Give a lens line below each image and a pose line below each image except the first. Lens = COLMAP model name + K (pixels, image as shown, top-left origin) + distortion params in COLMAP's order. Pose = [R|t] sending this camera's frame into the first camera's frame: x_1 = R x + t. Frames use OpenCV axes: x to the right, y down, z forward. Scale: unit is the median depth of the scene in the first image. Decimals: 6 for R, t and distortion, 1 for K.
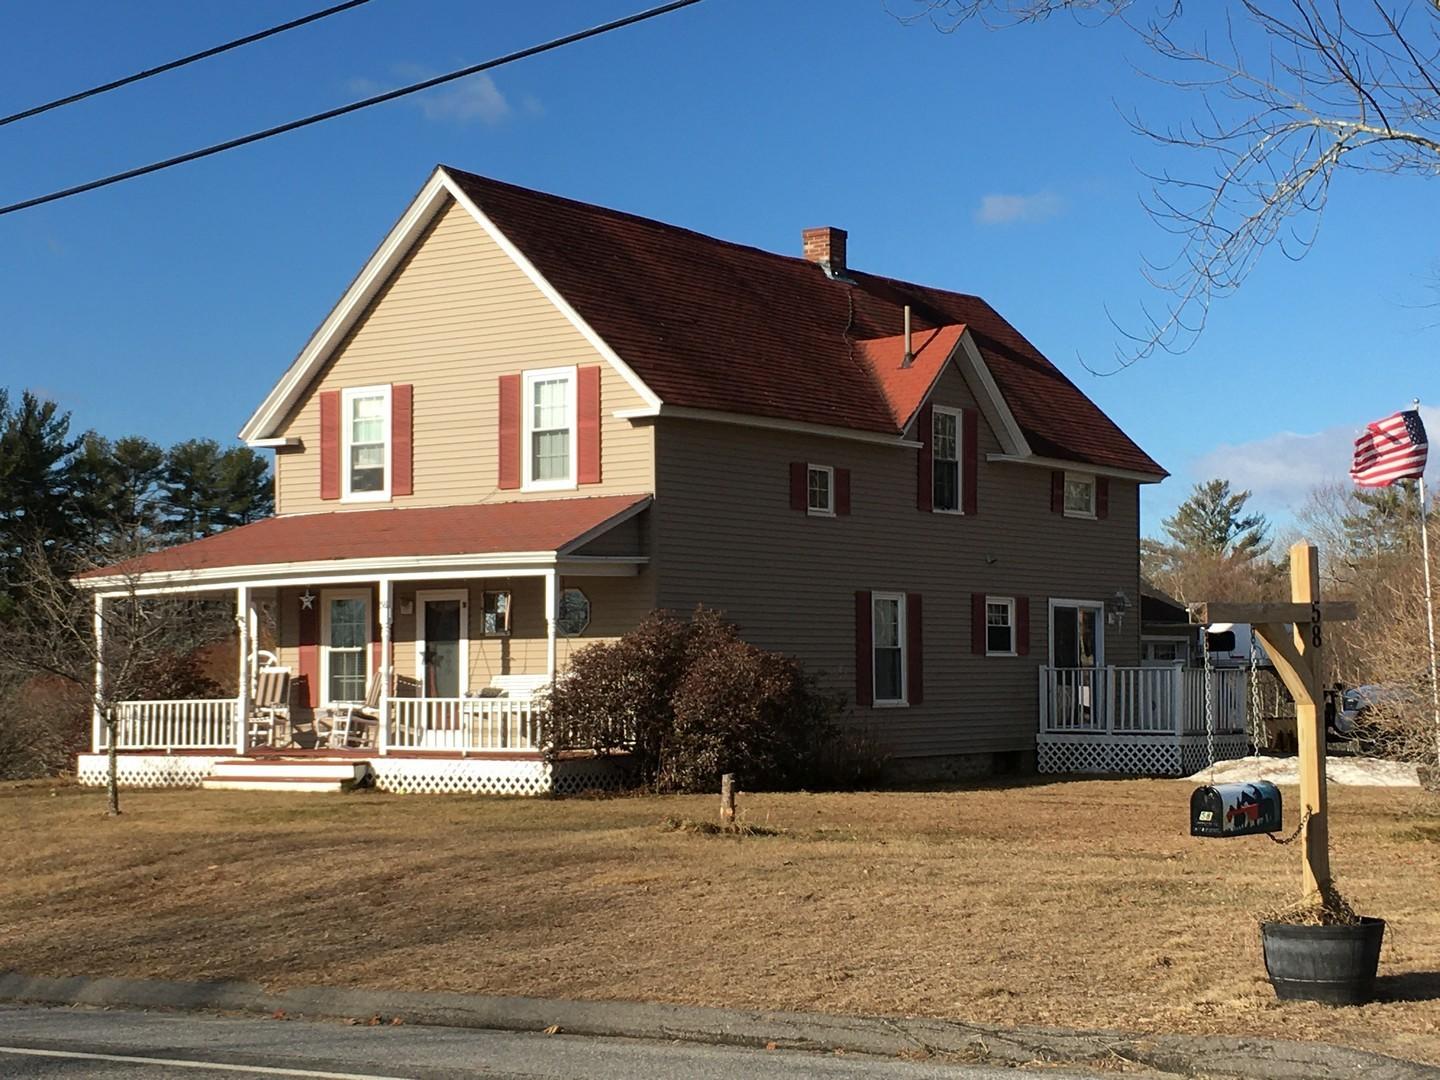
lens RADIAL K [[2470.5, 0, 720.0], [0, 2470.5, 540.0], [0, 0, 1]] dist [-0.023507, 0.040221]
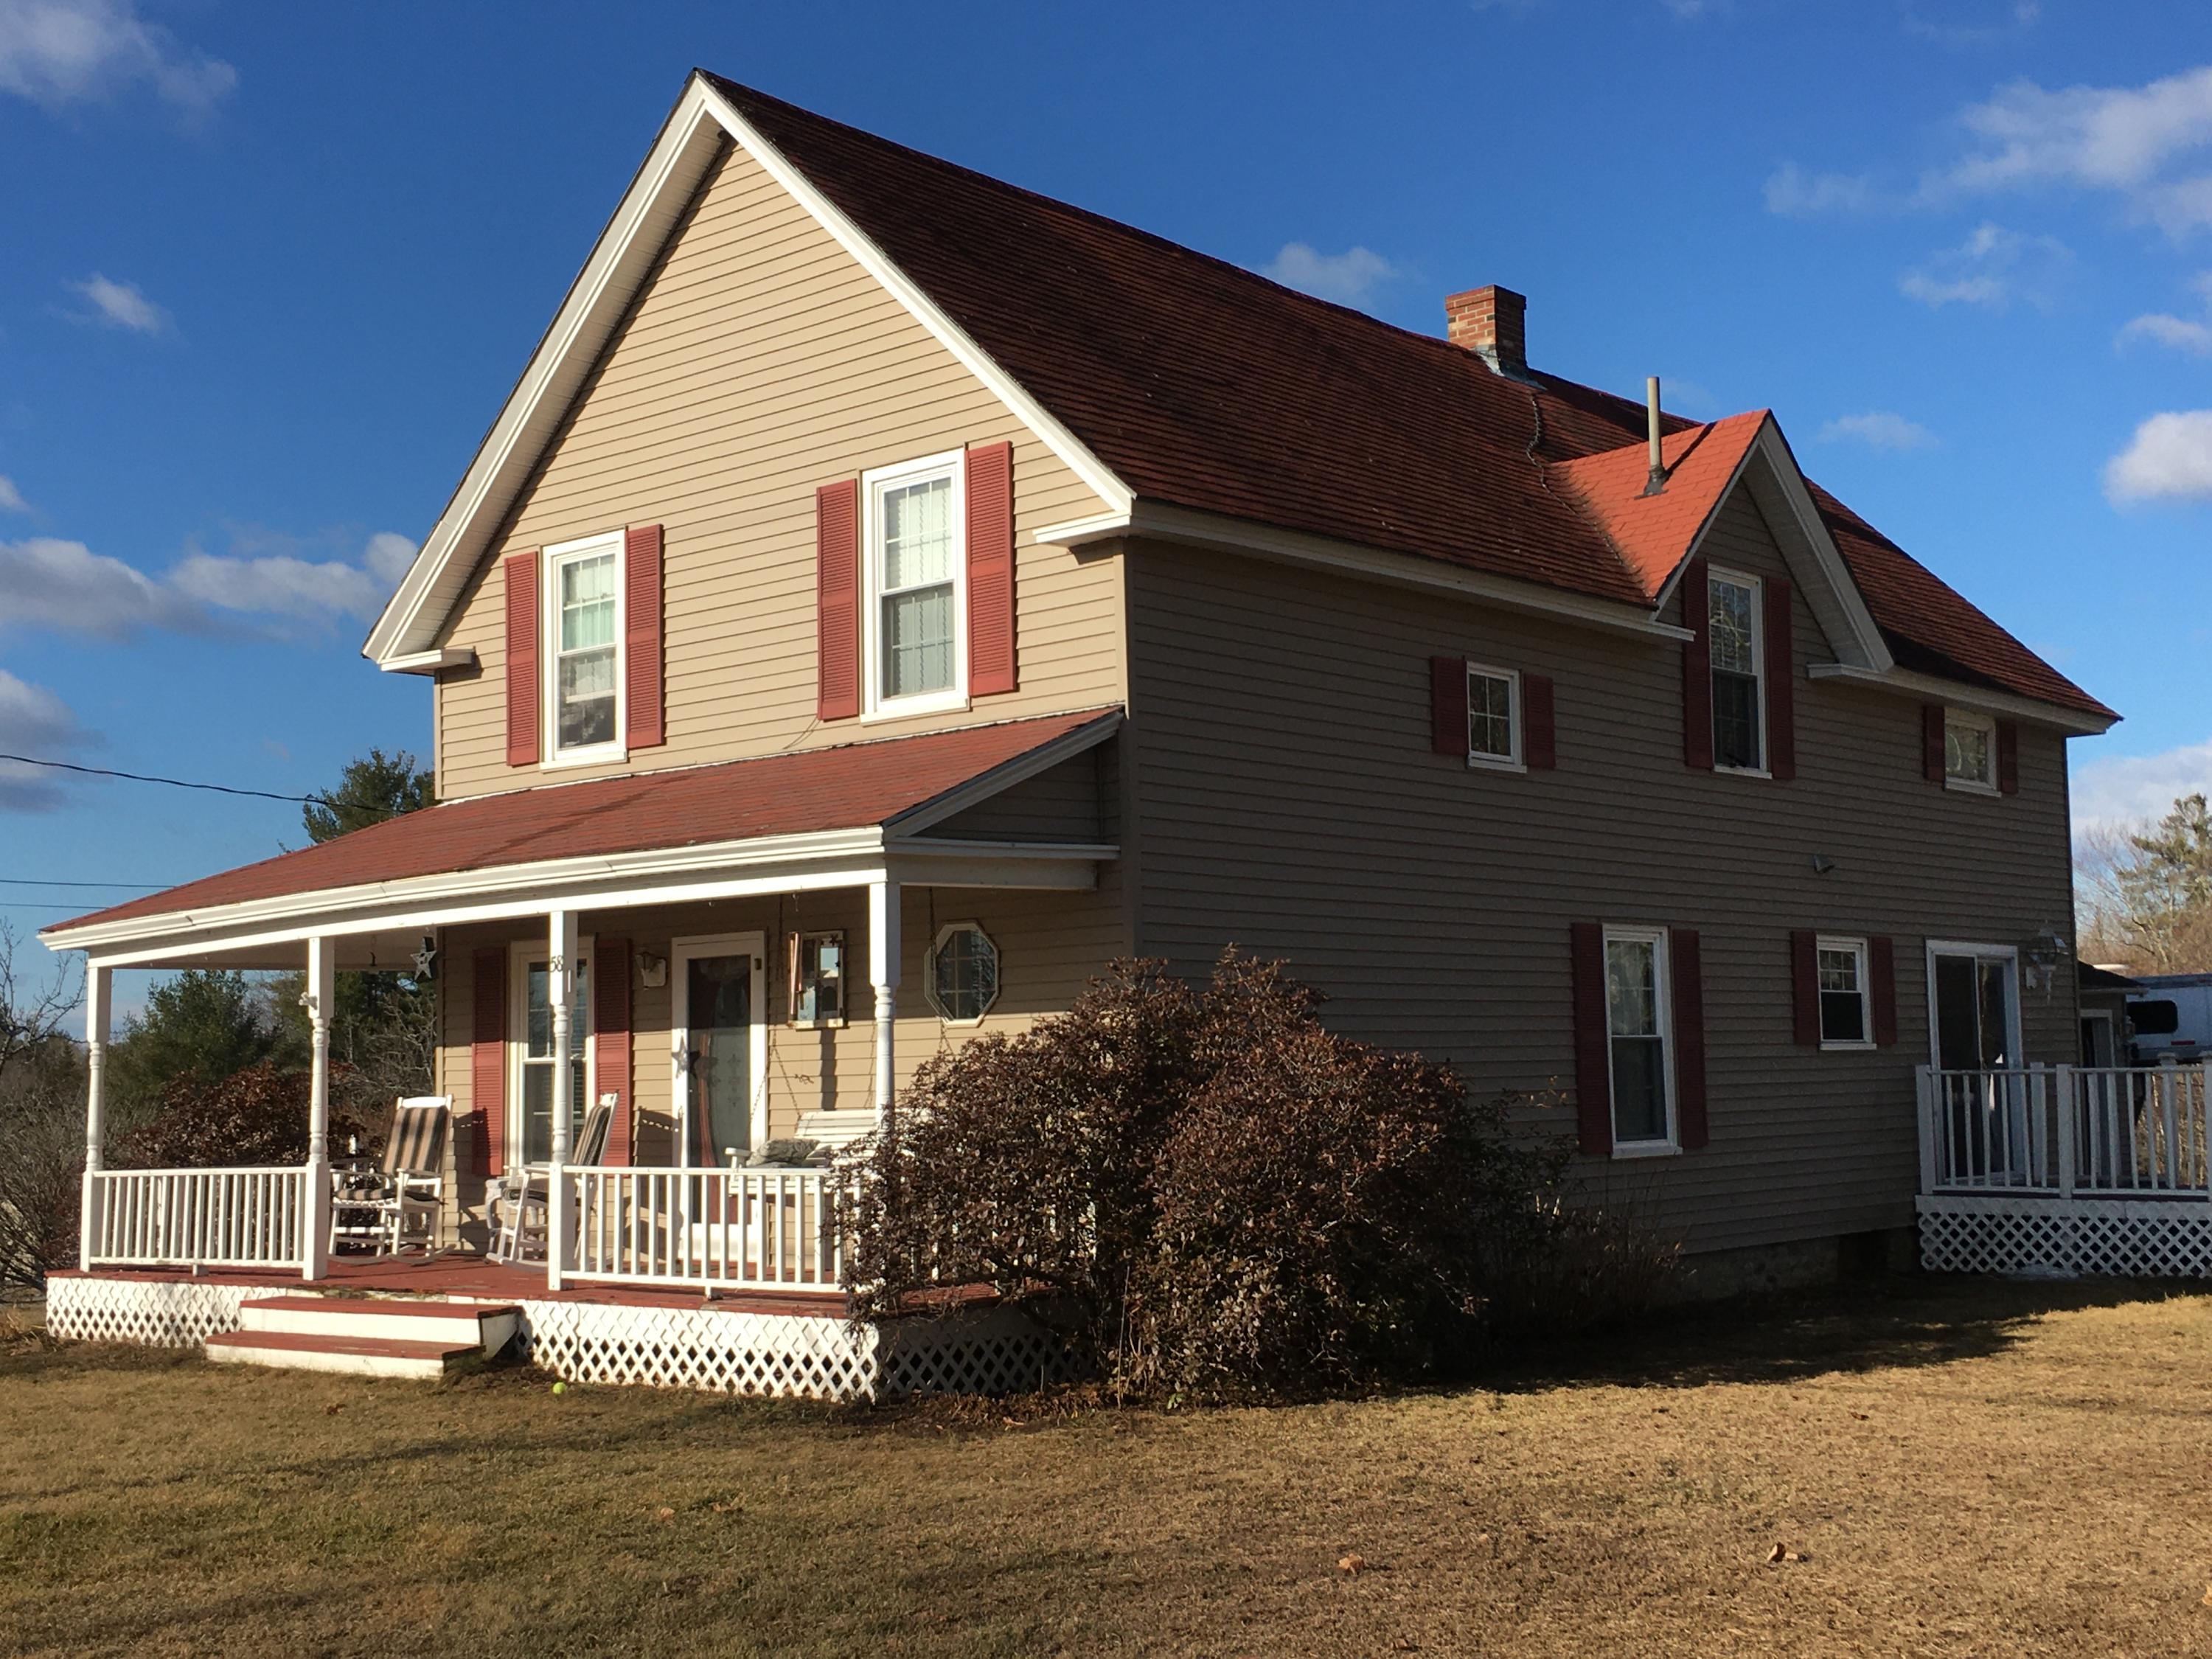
lens RADIAL K [[2680.2, 0, 1106.0], [0, 2680.2, 829.5], [0, 0, 1]] dist [0.043747, -0.012817]
pose [[0.995026, -0.024906, -0.096452, 0.015087], [0.021516, 0.999119, -0.036024, 0.019776], [0.097264, 0.033770, 0.994686, 0.469243]]
